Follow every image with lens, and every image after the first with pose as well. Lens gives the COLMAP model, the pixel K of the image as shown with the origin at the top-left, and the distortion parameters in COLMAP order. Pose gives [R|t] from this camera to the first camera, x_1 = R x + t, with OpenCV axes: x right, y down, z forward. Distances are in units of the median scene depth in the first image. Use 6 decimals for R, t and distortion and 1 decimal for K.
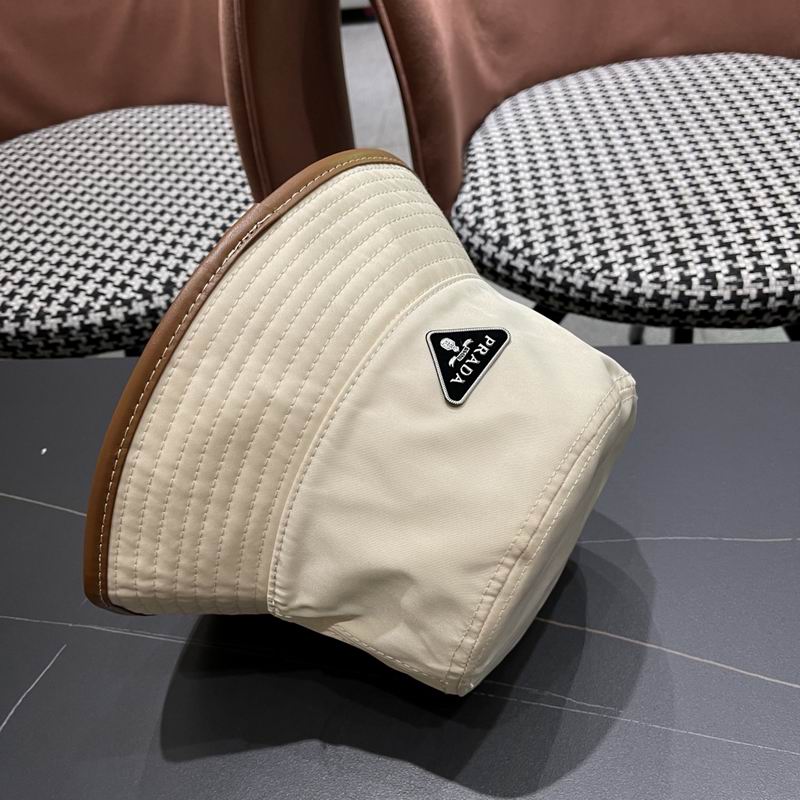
lens RADIAL K [[821.6, 0, 400.1], [0, 821.6, 400.2], [0, 0, 1]] dist [0.023561, 0.000000]
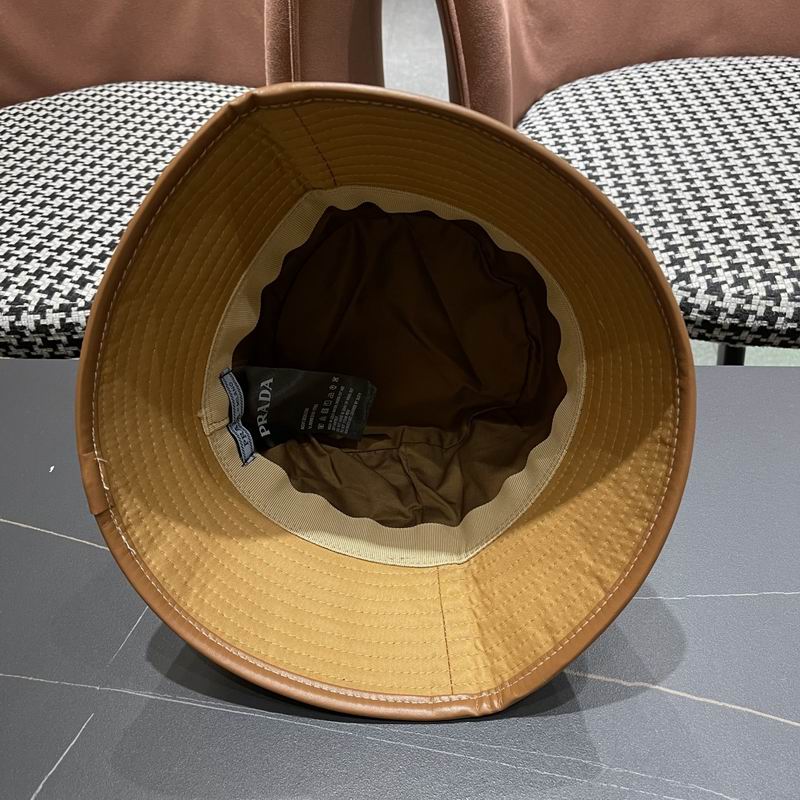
lens RADIAL K [[809.4, 0, 403.6], [0, 809.4, 403.4], [0, 0, 1]] dist [0.024393, 0.000000]
pose [[0.997514, 0.027126, 0.065031, -0.104439], [-0.027539, 0.999606, 0.005458, -0.017529], [-0.064857, -0.007236, 0.997868, 0.114222]]
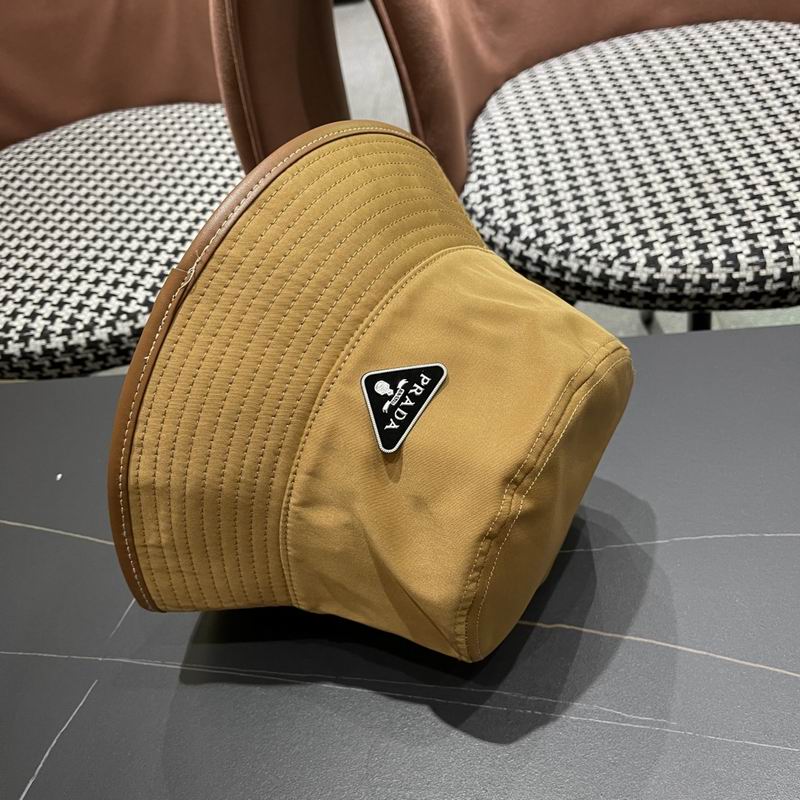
lens RADIAL K [[821.6, 0, 405.5], [0, 821.6, 402.6], [0, 0, 1]] dist [0.023561, 0.000000]
pose [[0.998439, -0.055855, 0.000324, -0.015130], [0.055825, 0.998065, 0.027389, -0.025015], [-0.001854, -0.027328, 0.999625, 0.022239]]
